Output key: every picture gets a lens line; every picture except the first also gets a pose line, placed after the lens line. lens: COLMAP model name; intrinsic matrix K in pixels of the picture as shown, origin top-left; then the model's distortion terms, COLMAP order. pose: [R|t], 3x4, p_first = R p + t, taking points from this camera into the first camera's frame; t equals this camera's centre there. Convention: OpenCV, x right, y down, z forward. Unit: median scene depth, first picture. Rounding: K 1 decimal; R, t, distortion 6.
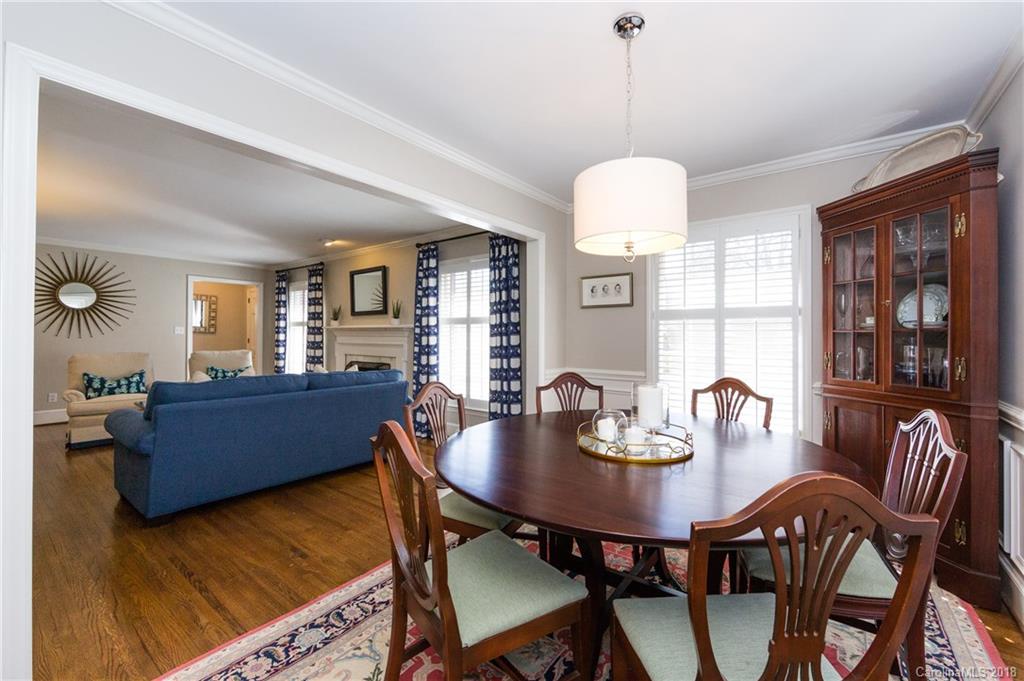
lens RADIAL K [[408.1, 0, 540.4], [0, 408.1, 332.7], [0, 0, 1]] dist [-0.013071, -0.000524]
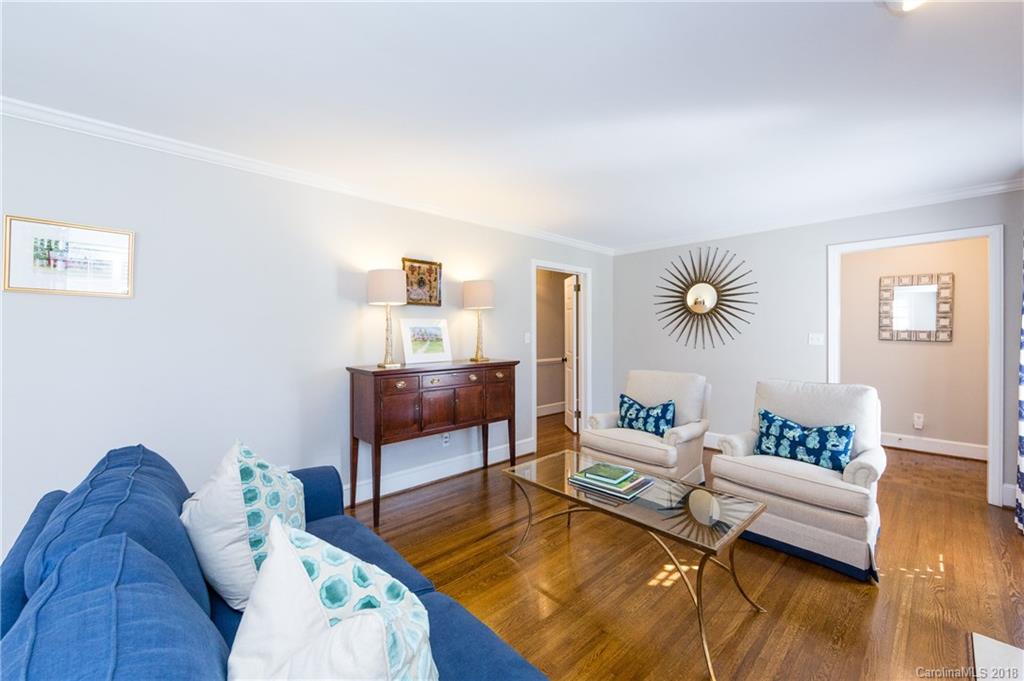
lens RADIAL K [[408.1, 0, 511.6], [0, 408.1, 331.3], [0, 0, 1]] dist [-0.013071, -0.000524]
pose [[-0.210159, -0.008037, -0.977634, -0.224943], [0.005587, 0.999940, -0.009421, -0.016713], [0.977651, -0.007442, -0.210101, 0.769628]]
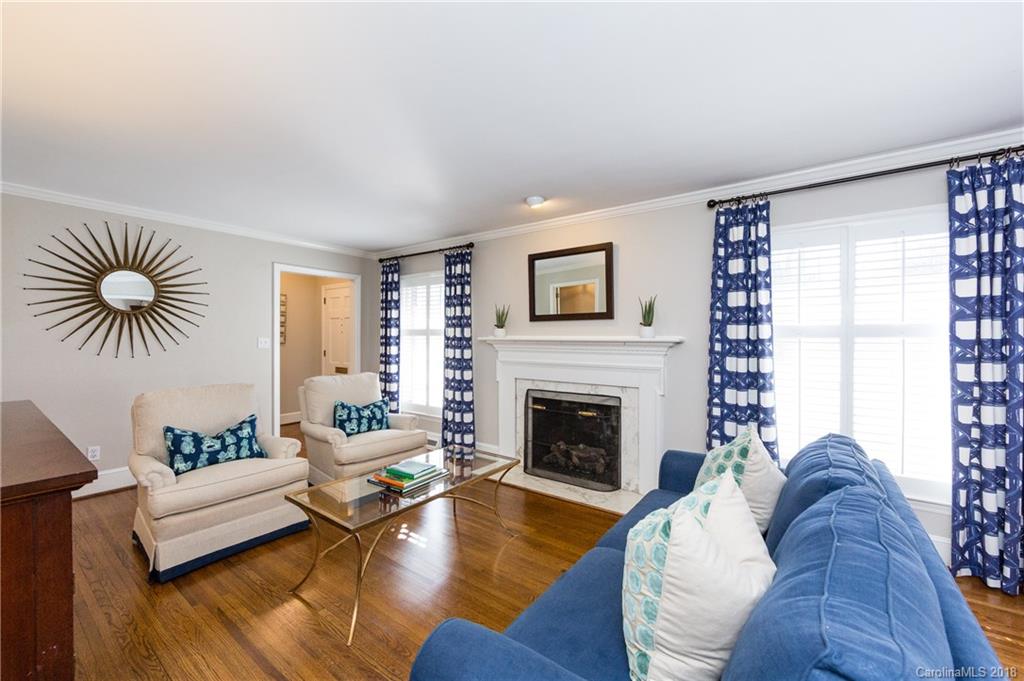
lens RADIAL K [[408.1, 0, 517.4], [0, 408.1, 335.9], [0, 0, 1]] dist [-0.013071, -0.000524]
pose [[0.999933, -0.002398, -0.011334, -0.516738], [0.002412, 0.999996, 0.001215, -0.019923], [0.011331, -0.001242, 0.999935, 0.357495]]
